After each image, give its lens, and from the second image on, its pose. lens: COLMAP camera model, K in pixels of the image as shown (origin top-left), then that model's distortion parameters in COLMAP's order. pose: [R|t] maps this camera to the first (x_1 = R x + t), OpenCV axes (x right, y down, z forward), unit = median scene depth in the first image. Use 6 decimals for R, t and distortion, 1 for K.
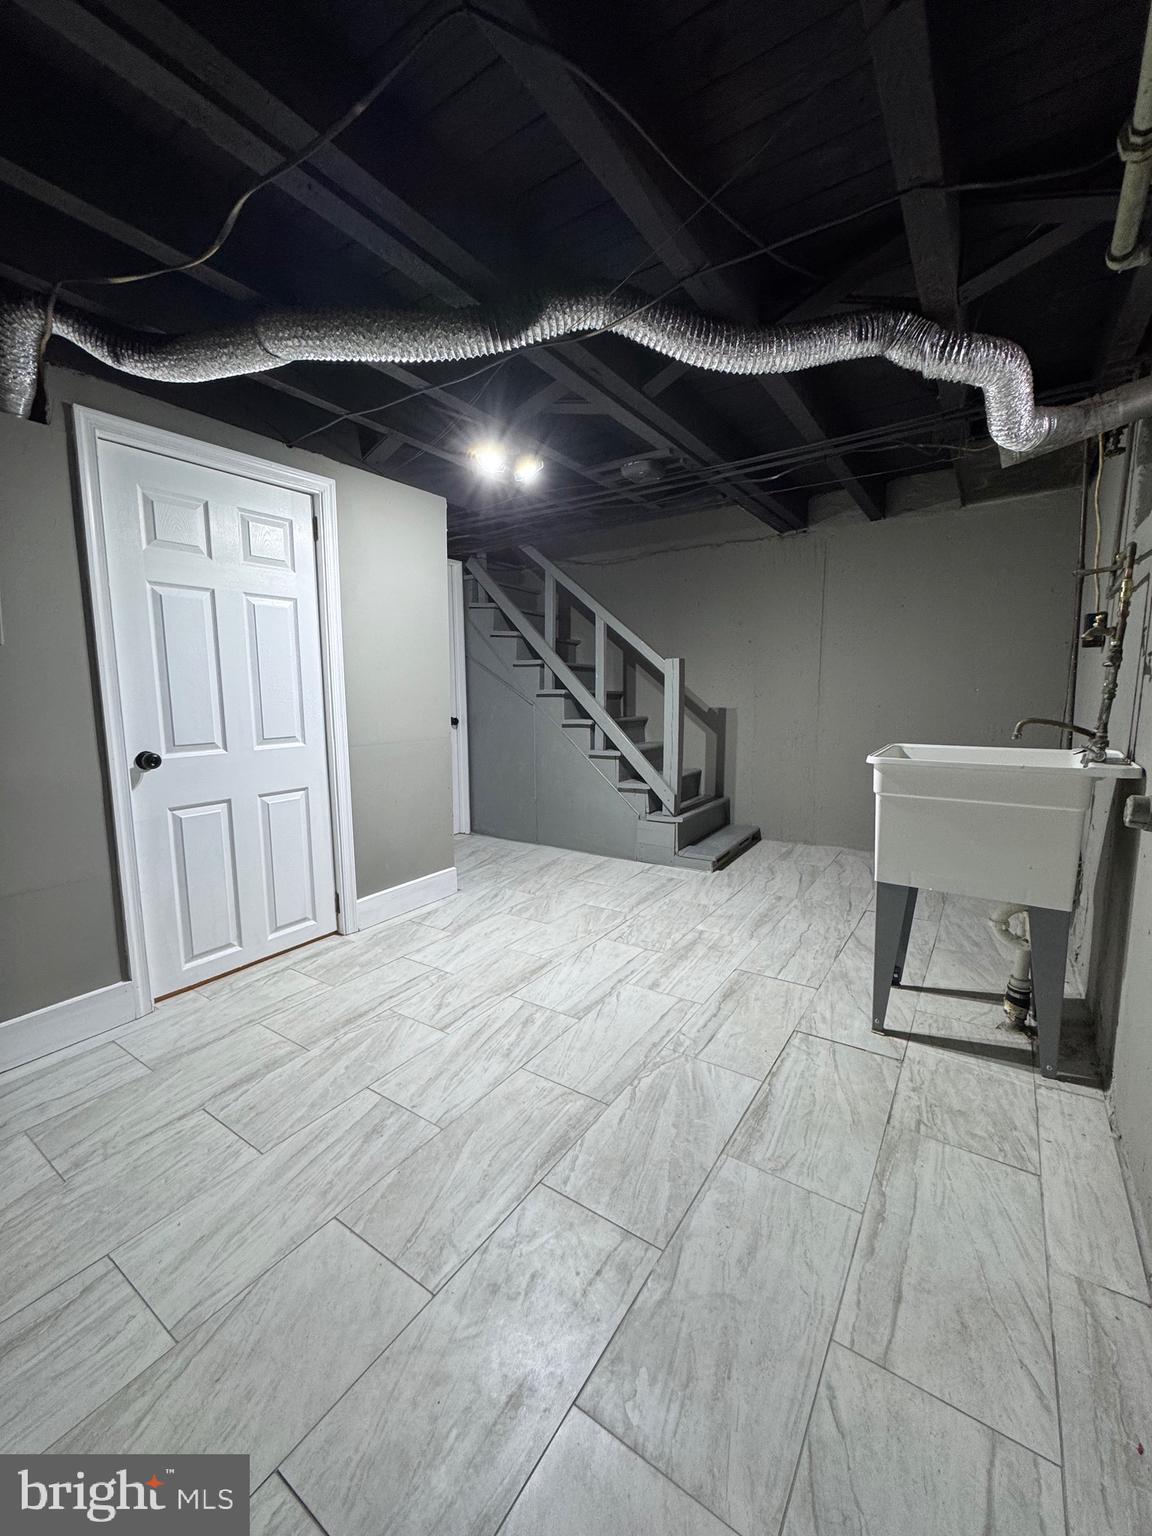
lens RADIAL K [[611.4, 0, 576.6], [0, 611.4, 766.1], [0, 0, 1]] dist [-0.000939, -0.000266]
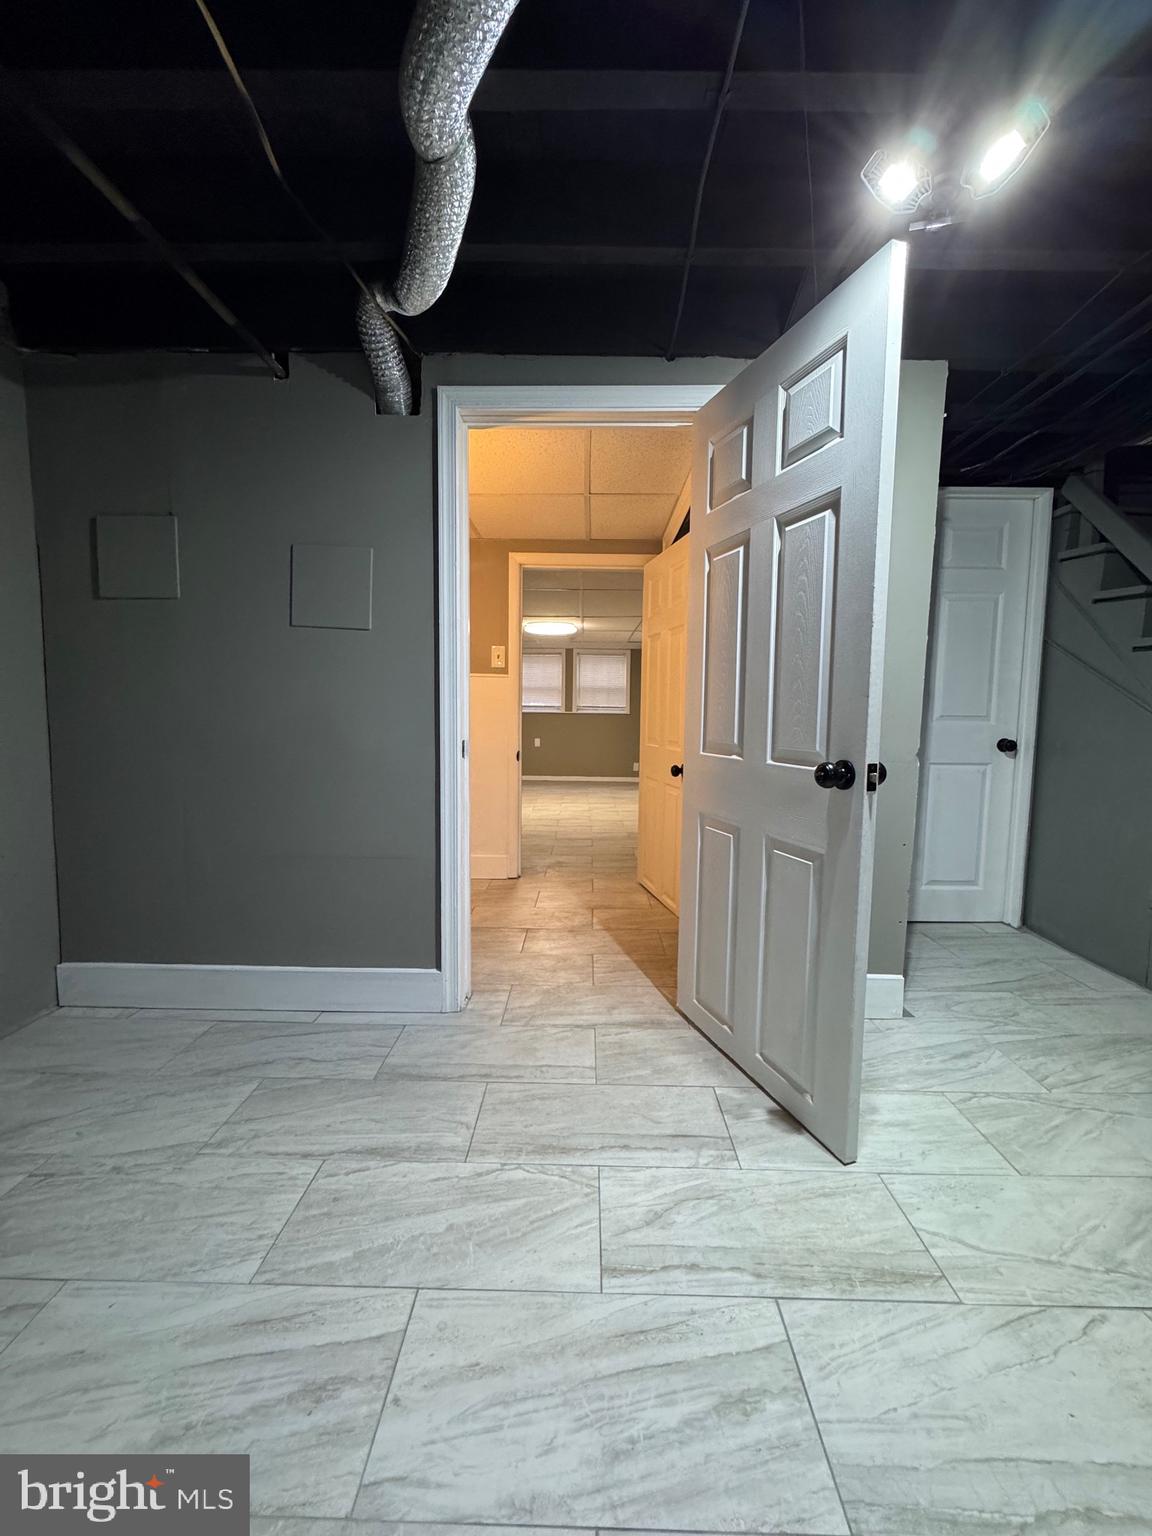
lens RADIAL K [[611.4, 0, 579.1], [0, 611.4, 764.7], [0, 0, 1]] dist [-0.000939, -0.000266]
pose [[0.554634, 0.088899, -0.827332, 0.146047], [-0.126561, 0.991721, 0.021719, -0.020997], [0.822413, 0.092662, 0.561293, 0.522749]]
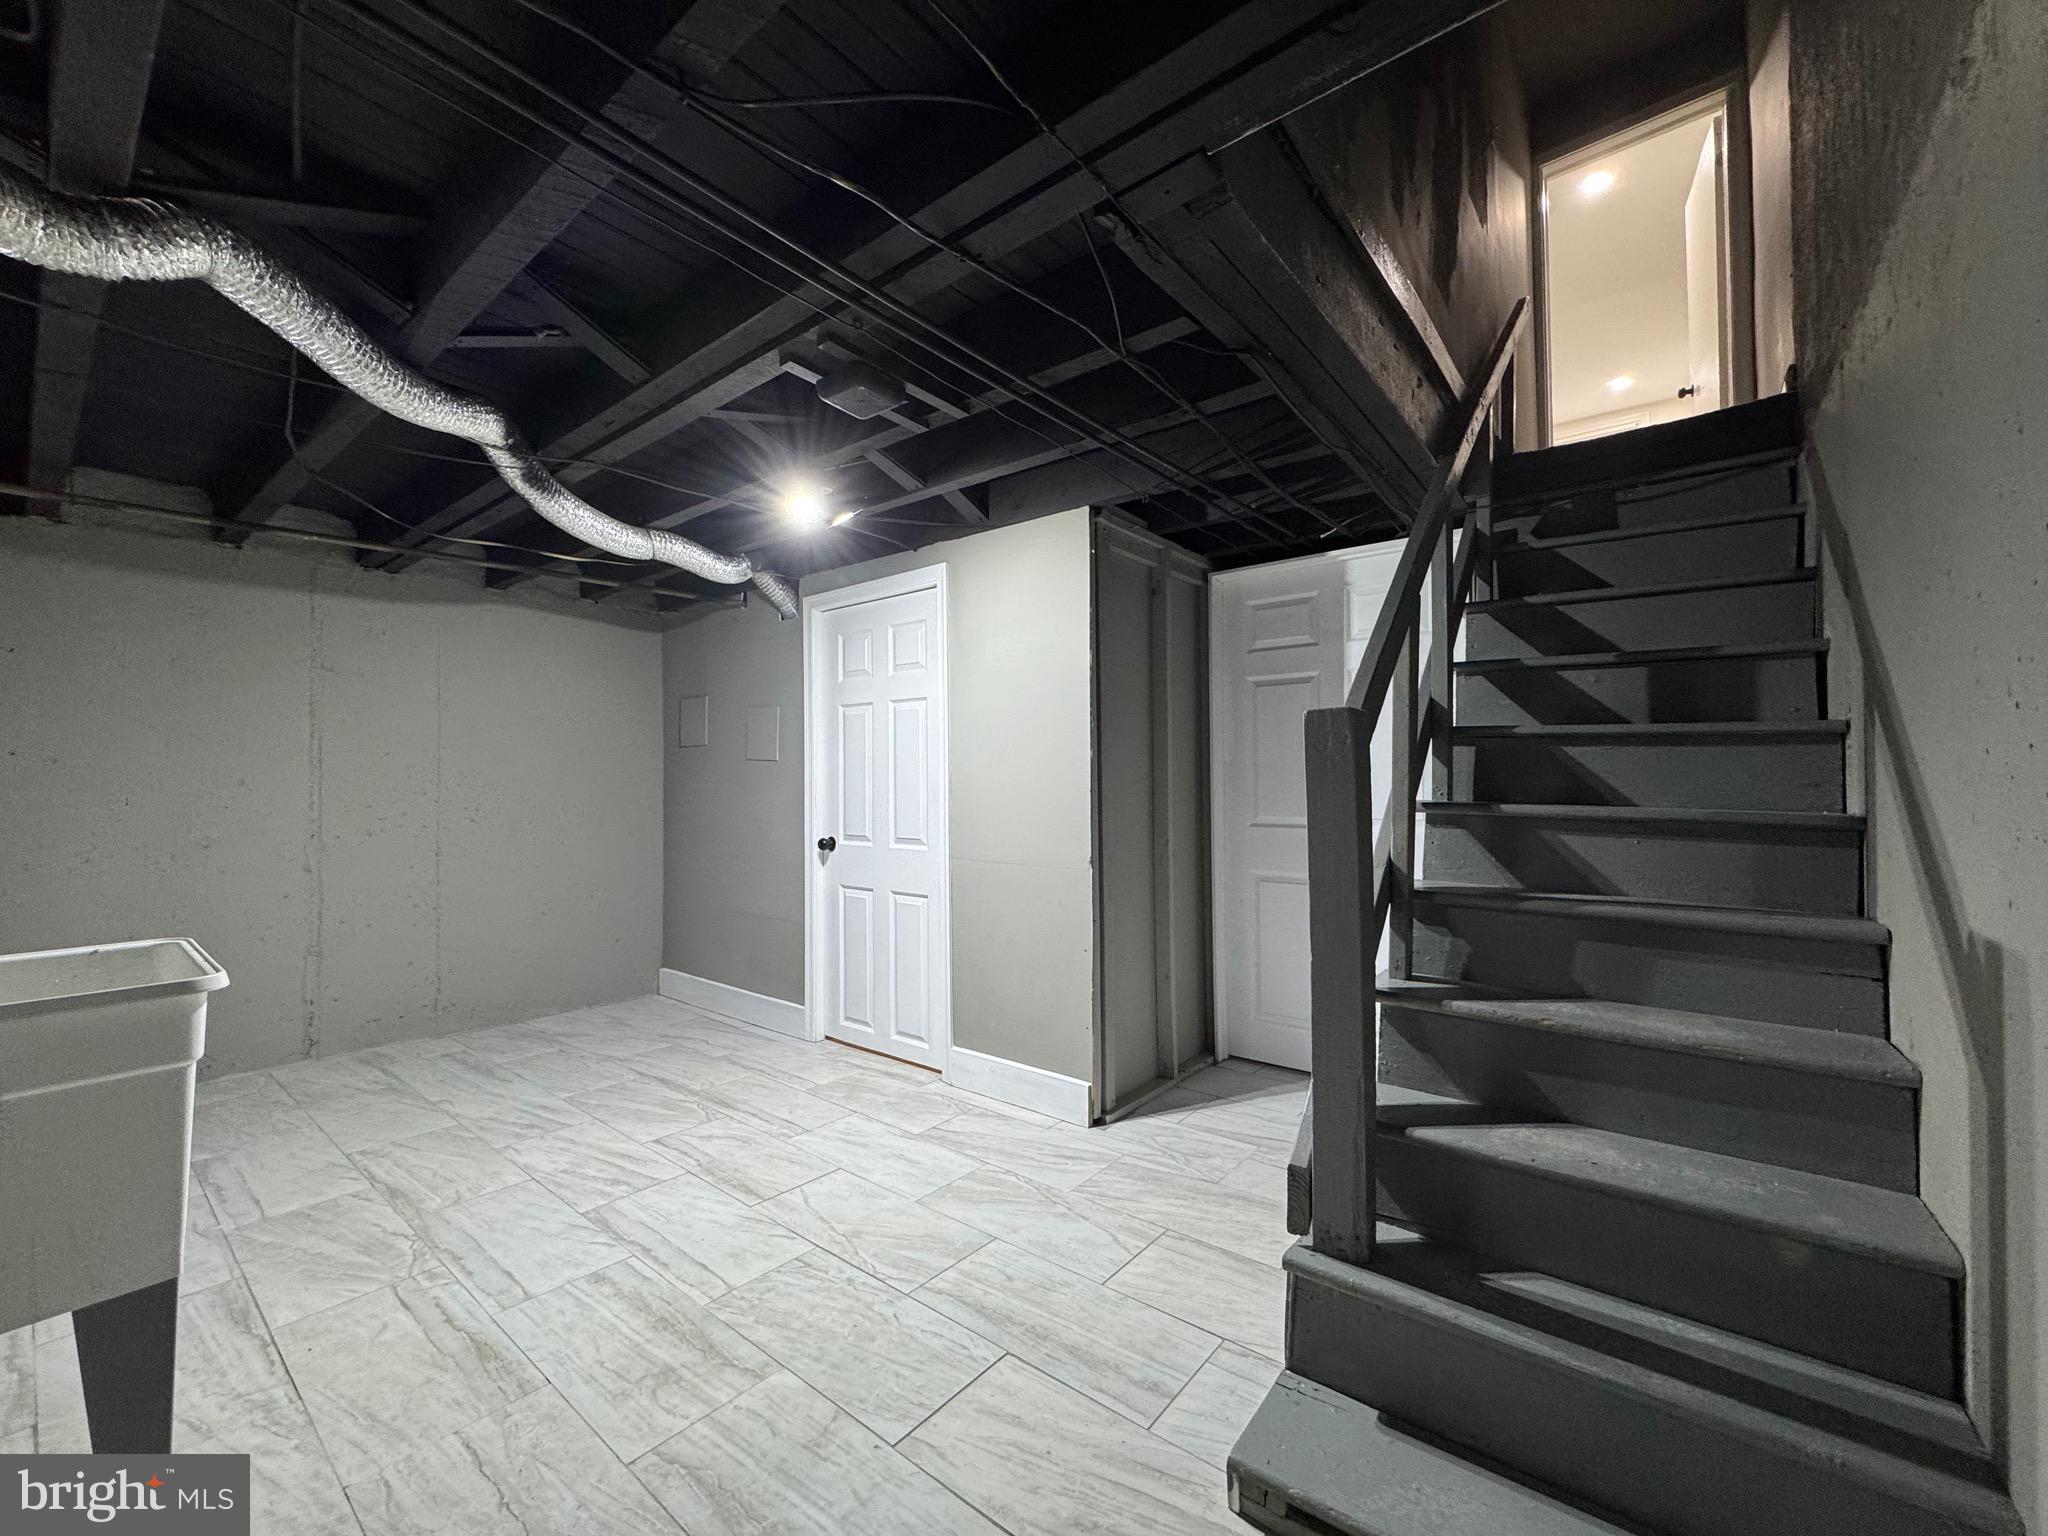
lens RADIAL K [[815.2, 0, 1019.7], [0, 815.2, 773.6], [0, 0, 1]] dist [-0.000939, -0.000266]
pose [[-0.077526, 0.000273, -0.996990, 0.853640], [-0.123766, 0.992262, 0.009896, -0.195497], [0.989278, 0.124160, -0.076892, 1.323702]]
